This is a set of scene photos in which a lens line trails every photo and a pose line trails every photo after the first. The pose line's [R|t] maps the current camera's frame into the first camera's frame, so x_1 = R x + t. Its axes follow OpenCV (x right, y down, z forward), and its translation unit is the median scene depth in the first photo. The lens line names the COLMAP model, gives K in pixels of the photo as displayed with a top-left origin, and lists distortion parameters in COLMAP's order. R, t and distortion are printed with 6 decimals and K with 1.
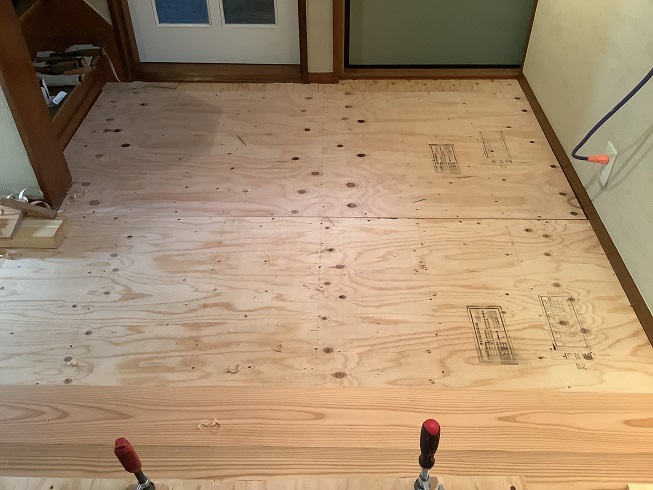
lens RADIAL K [[579.4, 0, 332.4], [0, 579.4, 241.8], [0, 0, 1]] dist [0.087543, -0.142323]
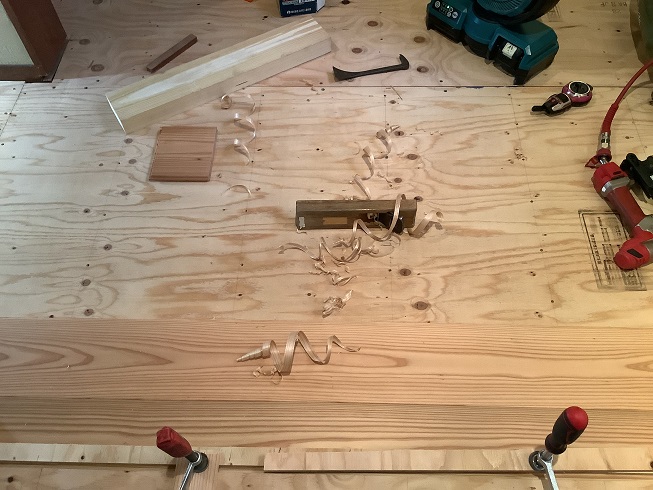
lens RADIAL K [[579.4, 0, 325.4], [0, 579.4, 251.3], [0, 0, 1]] dist [0.087543, -0.142323]
pose [[0.999208, 0.008431, -0.038888, -0.081815], [0.002704, 0.960652, 0.277741, -0.059773], [0.039700, -0.277626, 0.959868, 0.227717]]
